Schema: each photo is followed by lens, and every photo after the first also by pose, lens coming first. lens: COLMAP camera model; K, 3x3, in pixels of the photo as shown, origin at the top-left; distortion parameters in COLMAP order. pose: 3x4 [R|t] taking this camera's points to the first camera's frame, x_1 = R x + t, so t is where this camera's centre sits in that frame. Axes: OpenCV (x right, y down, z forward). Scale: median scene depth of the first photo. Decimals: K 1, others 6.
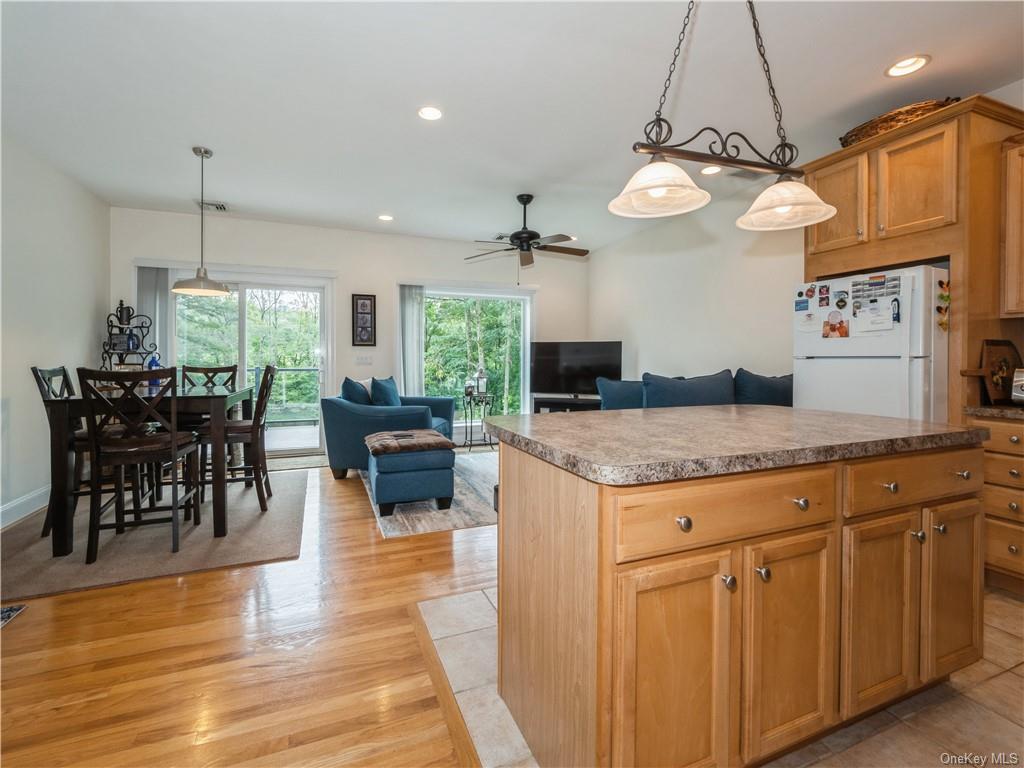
lens RADIAL K [[468.3, 0, 510.0], [0, 468.3, 374.2], [0, 0, 1]] dist [-0.005039, -0.000610]
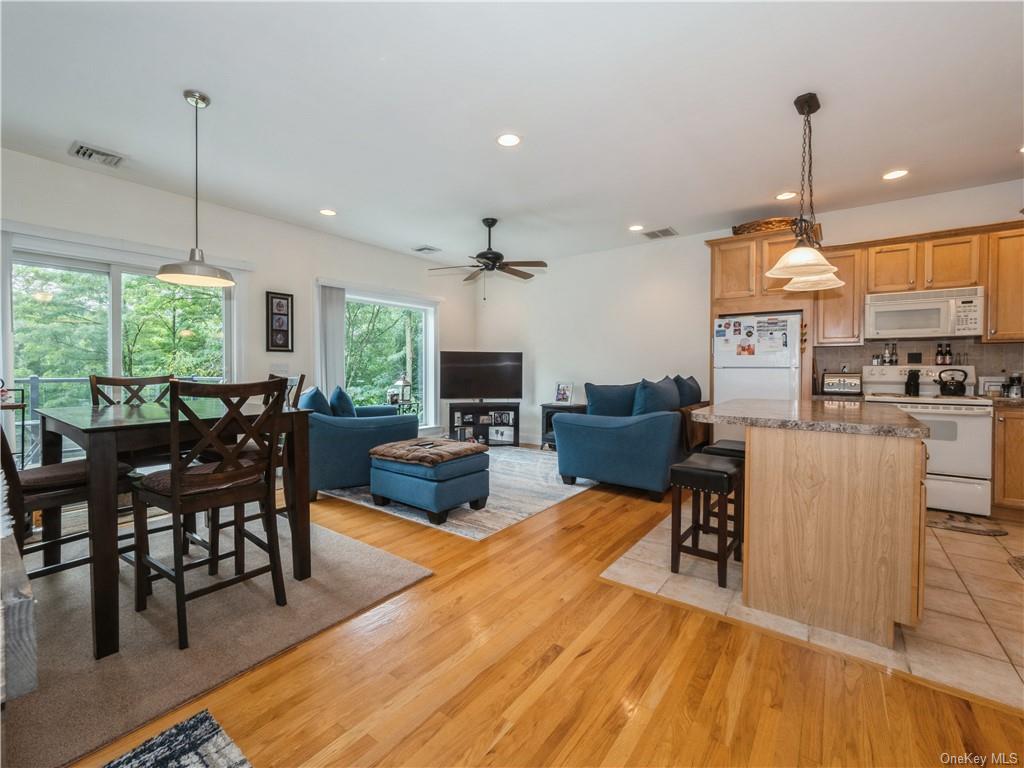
lens RADIAL K [[443.7, 0, 512.0], [0, 443.7, 384.0], [0, 0, 1]] dist [-0.001654, -0.000484]
pose [[0.852752, -0.017311, 0.522029, -0.624065], [0.013077, 0.999845, 0.011795, -0.006769], [-0.522152, -0.003232, 0.852846, 0.106397]]
